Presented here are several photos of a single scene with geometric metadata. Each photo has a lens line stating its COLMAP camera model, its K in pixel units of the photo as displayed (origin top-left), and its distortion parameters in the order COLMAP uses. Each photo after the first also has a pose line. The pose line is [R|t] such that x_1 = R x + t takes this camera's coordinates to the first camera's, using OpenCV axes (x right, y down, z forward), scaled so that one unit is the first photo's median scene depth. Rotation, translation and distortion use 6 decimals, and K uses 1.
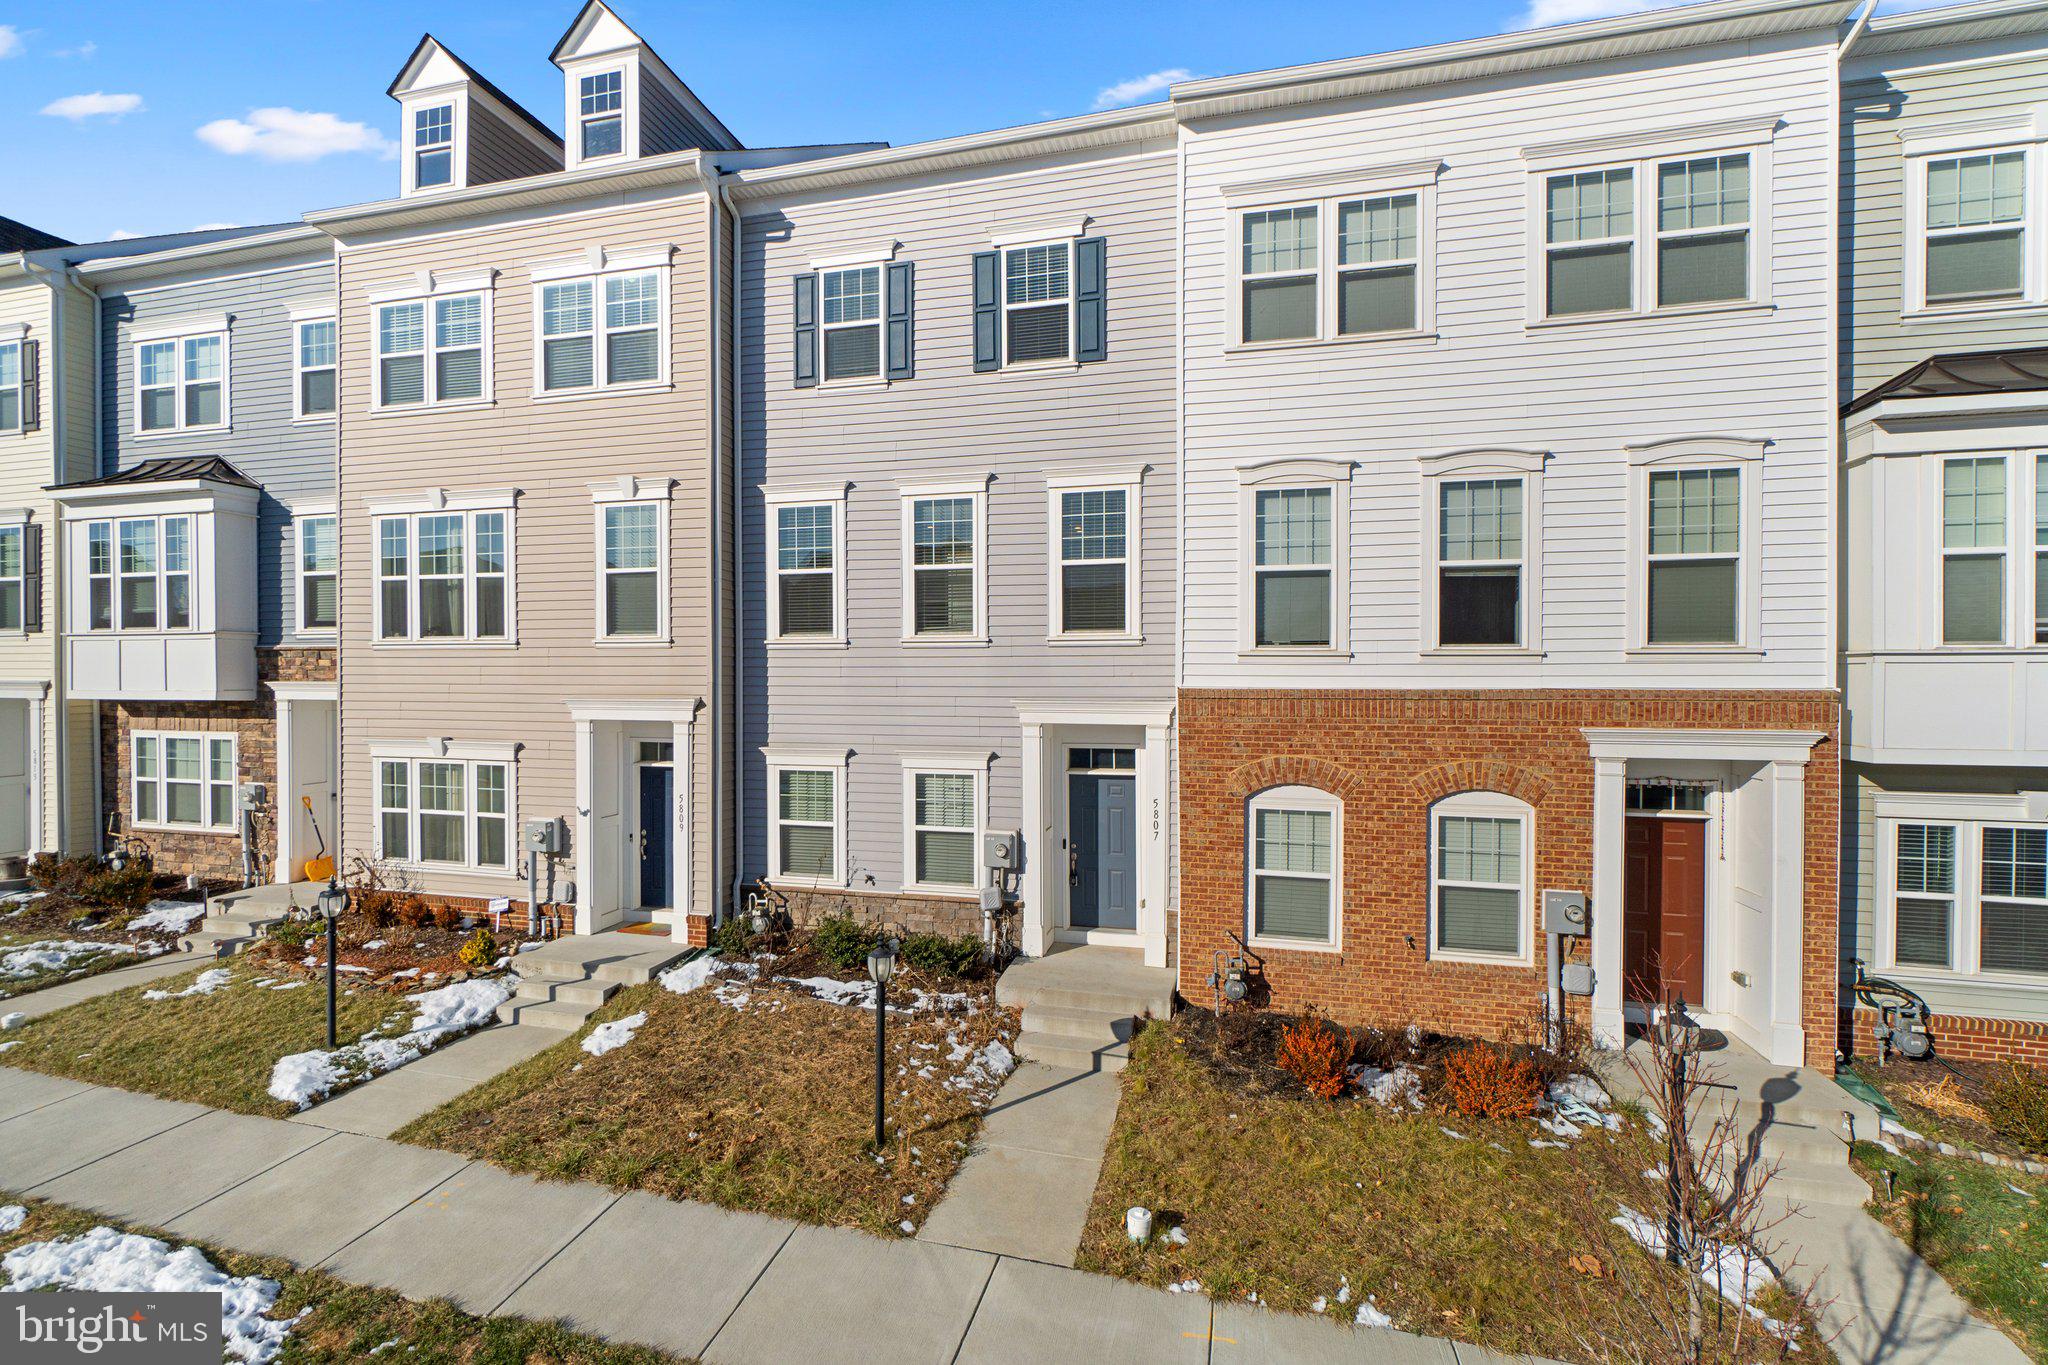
lens RADIAL K [[888.5, 0, 1035.4], [0, 888.5, 673.4], [0, 0, 1]] dist [-0.003216, -0.000773]
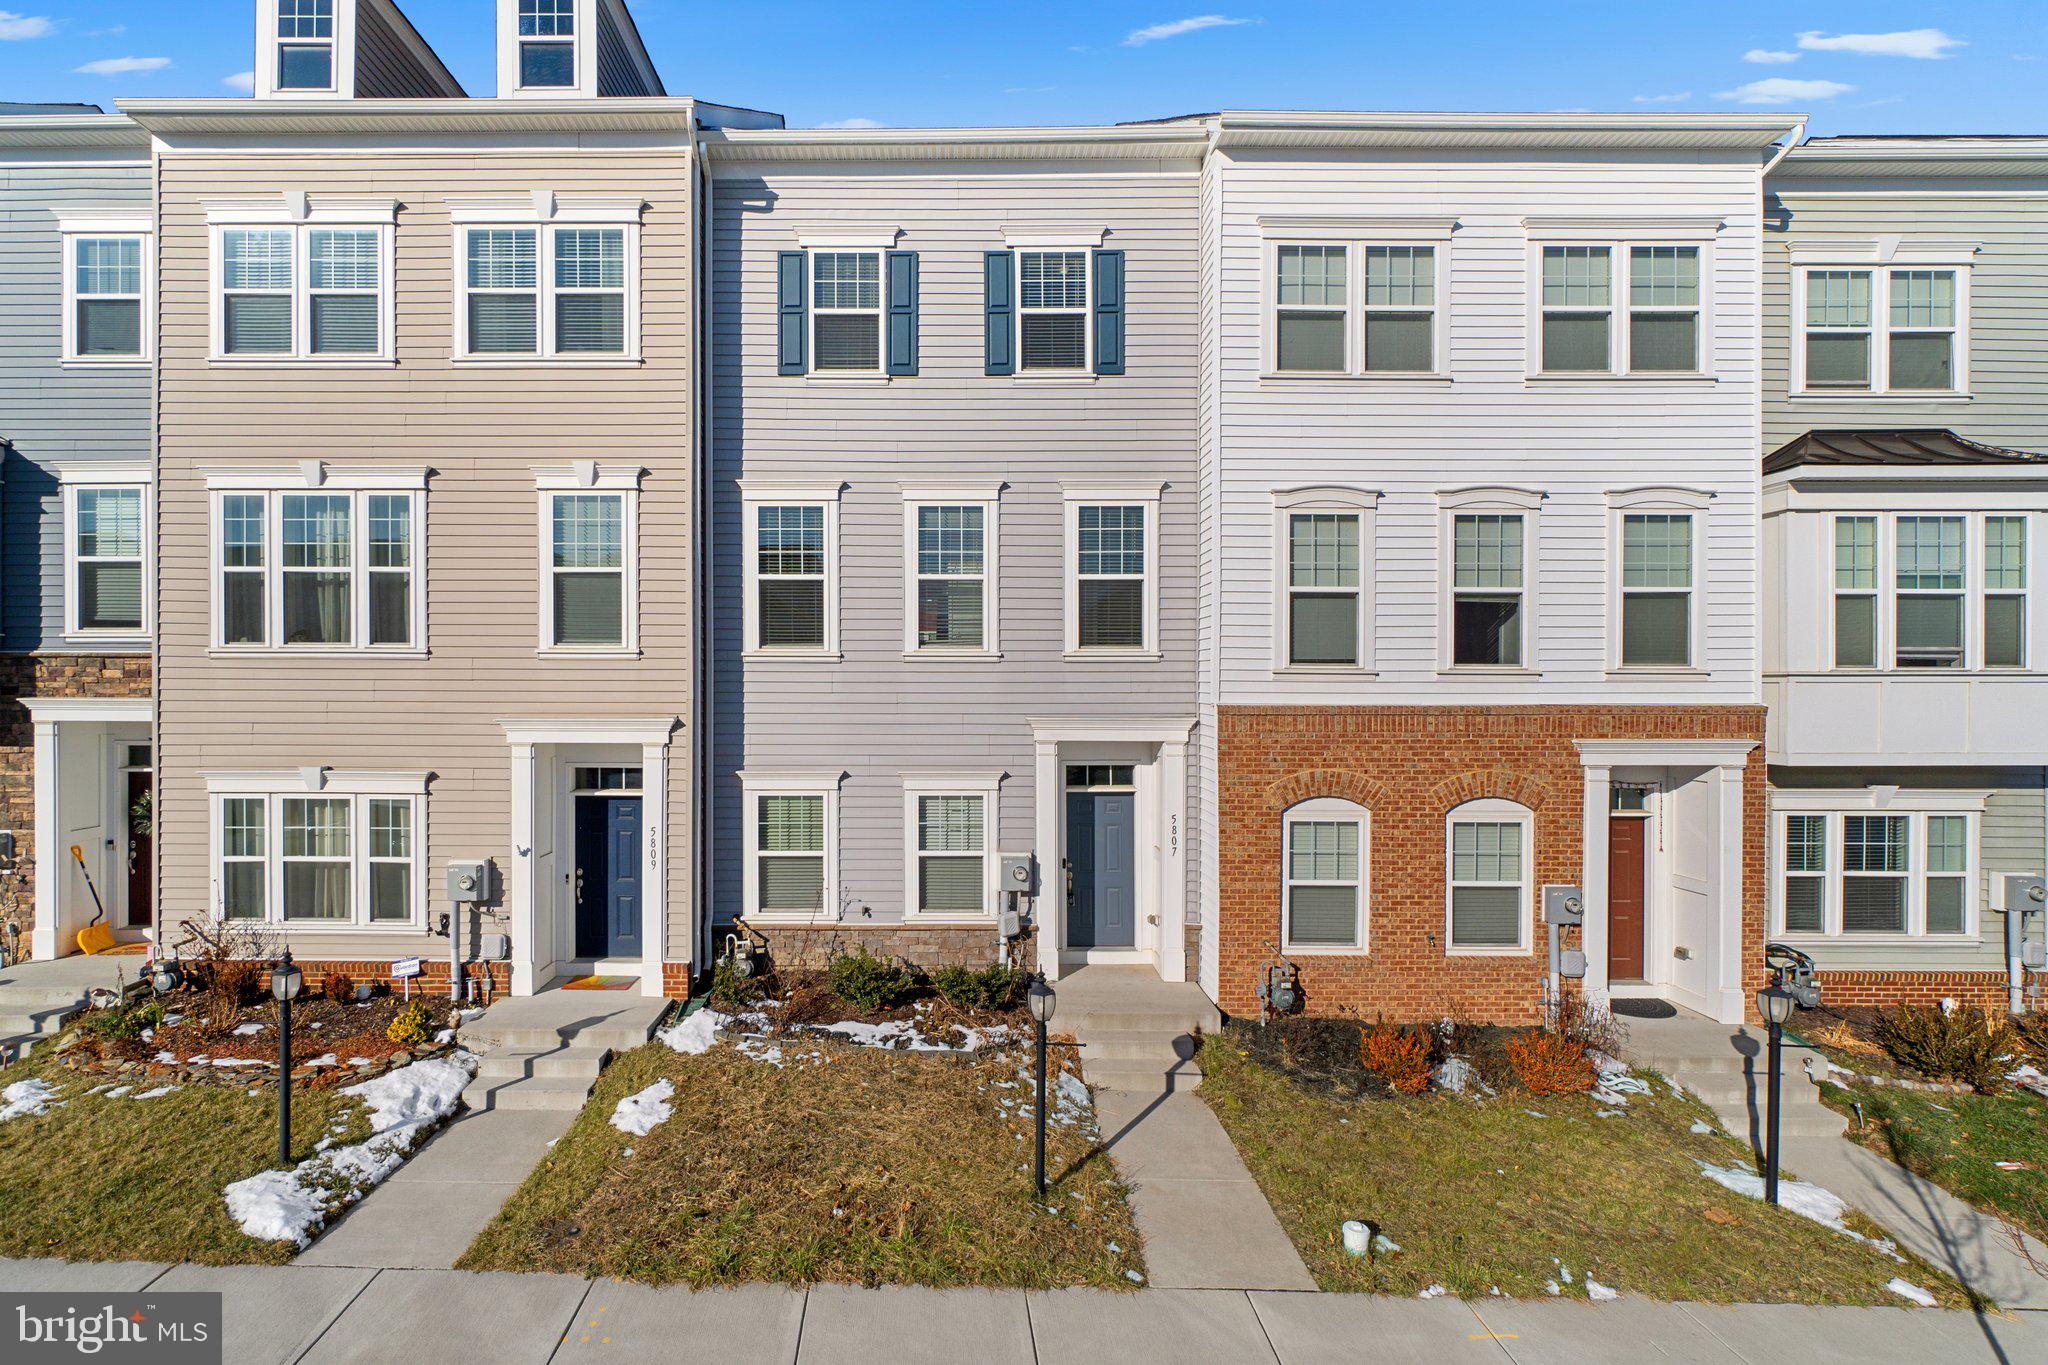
lens RADIAL K [[888.5, 0, 1020.4], [0, 888.5, 688.7], [0, 0, 1]] dist [-0.003216, -0.000773]
pose [[0.970585, 0.002930, 0.240740, -0.271958], [-0.002119, 0.999991, -0.003628, 0.002613], [-0.240748, 0.003011, 0.970583, 0.064062]]
